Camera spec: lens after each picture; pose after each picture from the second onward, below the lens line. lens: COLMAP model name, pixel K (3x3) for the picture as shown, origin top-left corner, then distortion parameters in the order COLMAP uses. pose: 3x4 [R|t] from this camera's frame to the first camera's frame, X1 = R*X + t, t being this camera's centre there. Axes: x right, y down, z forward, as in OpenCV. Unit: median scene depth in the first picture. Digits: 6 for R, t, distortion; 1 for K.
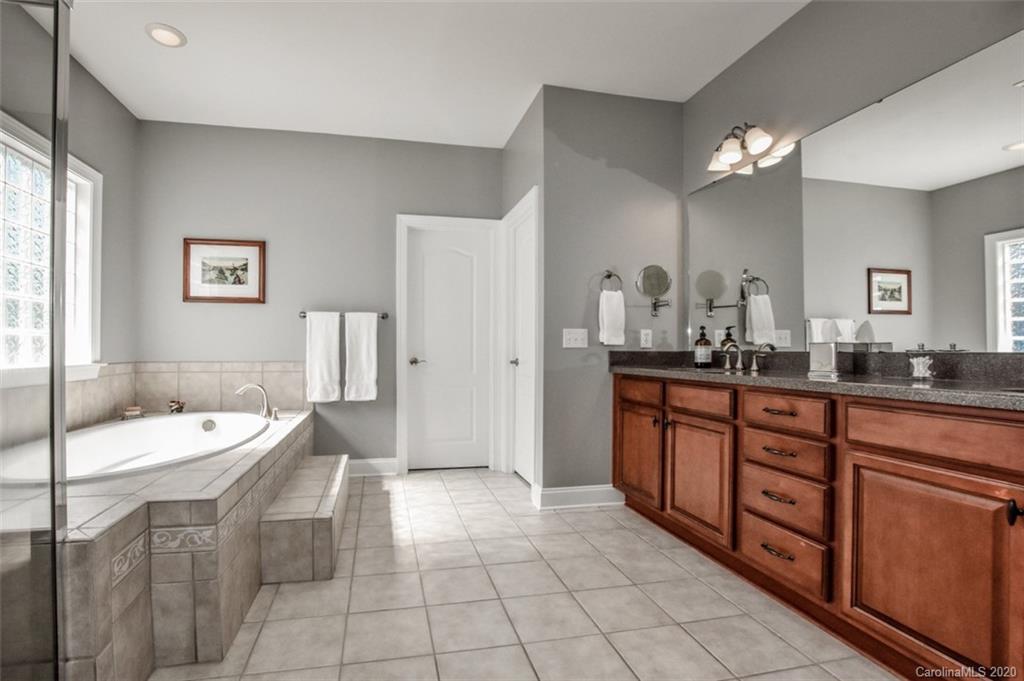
lens RADIAL K [[499.7, 0, 480.1], [0, 499.7, 346.7], [0, 0, 1]] dist [-0.043461, 0.007435]
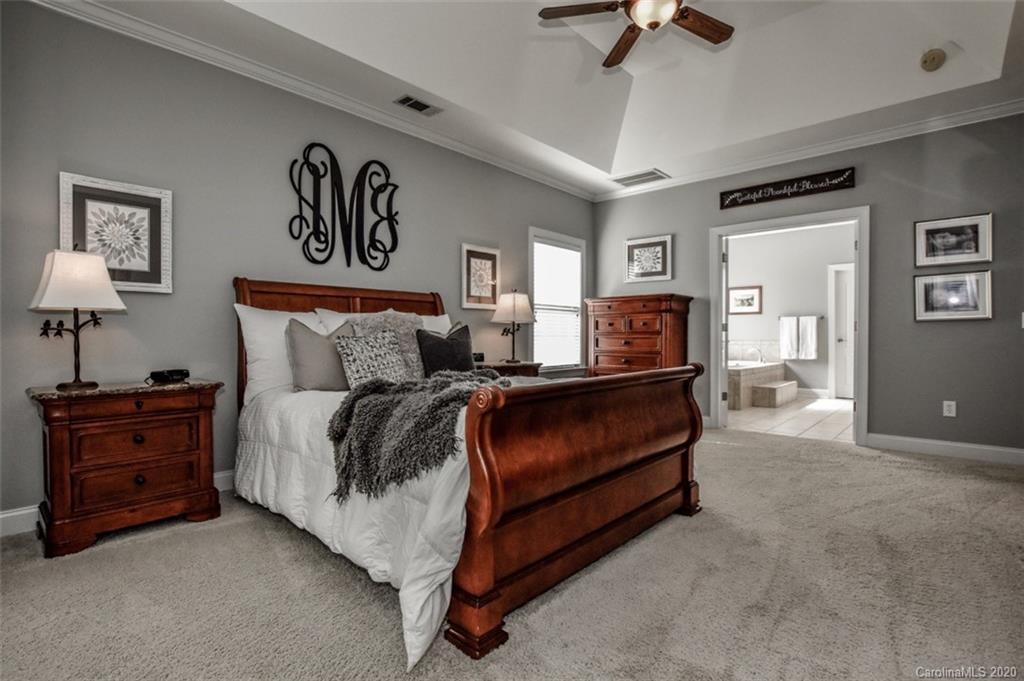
lens RADIAL K [[473.0, 0, 513.7], [0, 473.0, 330.7], [0, 0, 1]] dist [-0.047123, -0.000741]
pose [[0.582414, -0.000518, -0.812892, 0.821389], [-0.003943, 0.999986, -0.003462, 0.001090], [0.812883, 0.005221, 0.582404, -1.490700]]
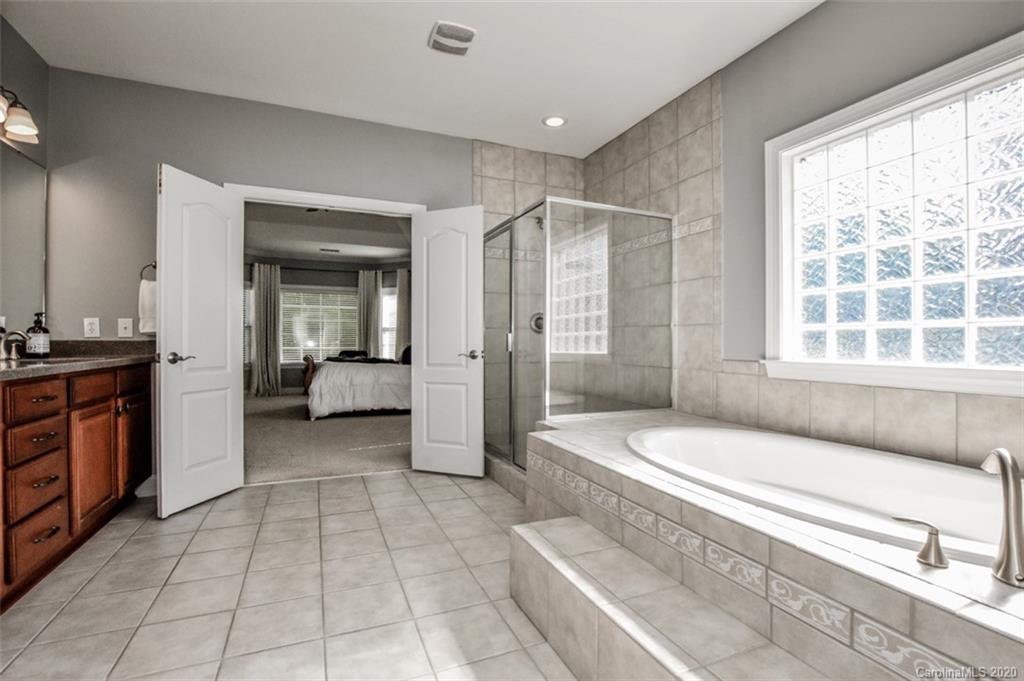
lens RADIAL K [[469.6, 0, 528.3], [0, 469.6, 343.5], [0, 0, 1]] dist [-0.034244, 0.003540]
pose [[-0.973672, -0.009774, -0.227745, -0.099210], [-0.009590, 0.999952, -0.001918, 0.006993], [0.227753, 0.000317, -0.973719, 1.378942]]
